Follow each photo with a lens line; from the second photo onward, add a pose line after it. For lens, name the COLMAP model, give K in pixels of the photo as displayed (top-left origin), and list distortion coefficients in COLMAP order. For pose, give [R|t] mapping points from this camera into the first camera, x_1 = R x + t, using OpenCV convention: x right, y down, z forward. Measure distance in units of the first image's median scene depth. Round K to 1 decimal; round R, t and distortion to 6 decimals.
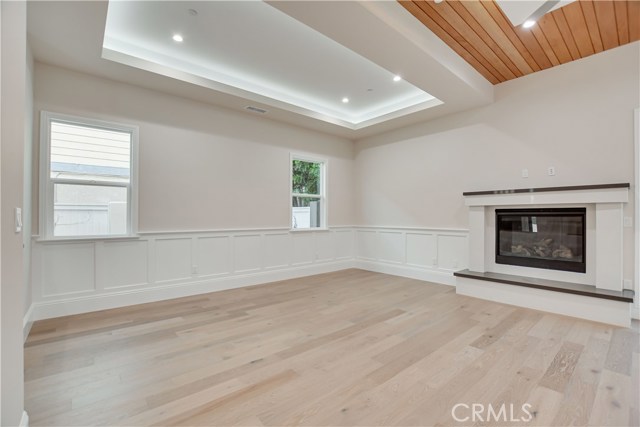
lens RADIAL K [[283.8, 0, 318.1], [0, 283.8, 215.4], [0, 0, 1]] dist [-0.032315, 0.004390]
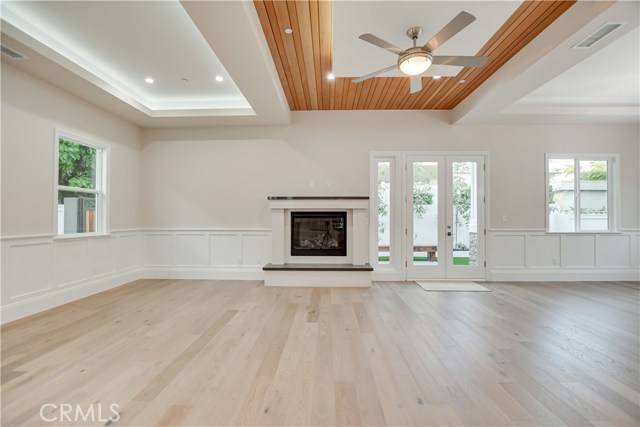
lens RADIAL K [[283.8, 0, 319.3], [0, 283.8, 215.9], [0, 0, 1]] dist [-0.032315, 0.004390]
pose [[0.669909, 0.004101, 0.742431, -0.237558], [-0.001668, 0.999991, -0.004019, 0.000491], [-0.742441, 0.001454, 0.669910, 0.084239]]
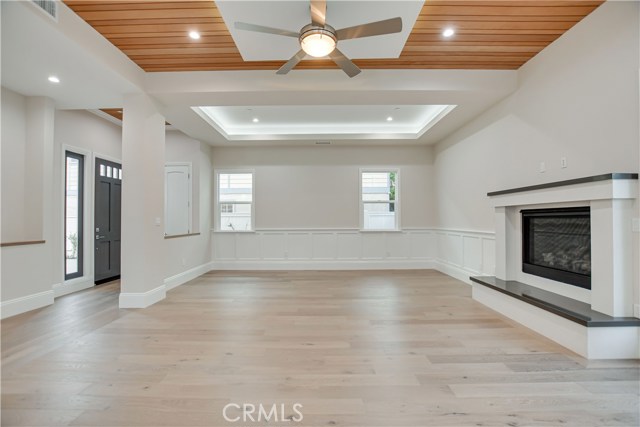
lens RADIAL K [[283.8, 0, 318.6], [0, 283.8, 215.3], [0, 0, 1]] dist [-0.032315, 0.004390]
pose [[0.756342, -0.015228, -0.653999, 0.827205], [0.008579, 0.999874, -0.013360, 0.000735], [0.654120, 0.004494, 0.756377, -0.086584]]
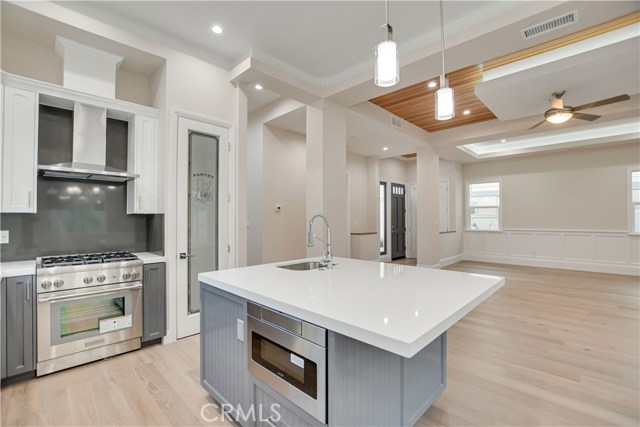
lens RADIAL K [[283.8, 0, 318.1], [0, 283.8, 215.7], [0, 0, 1]] dist [-0.032315, 0.004390]
pose [[0.089458, -0.010673, -0.995933, 1.318537], [0.005201, 0.999934, -0.010249, -0.025713], [0.995977, -0.004263, 0.089507, -0.557175]]
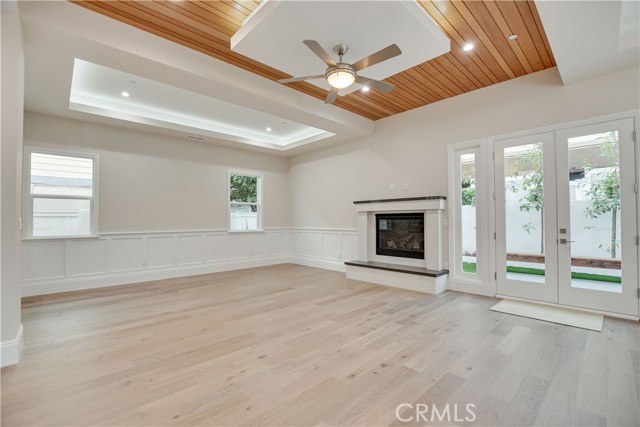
lens RADIAL K [[283.8, 0, 318.4], [0, 283.8, 215.5], [0, 0, 1]] dist [-0.032315, 0.004390]
pose [[0.998566, -0.006825, 0.053106, 0.330933], [0.007506, 0.999892, -0.012642, 0.000005], [-0.053014, 0.013023, 0.998509, -0.377625]]
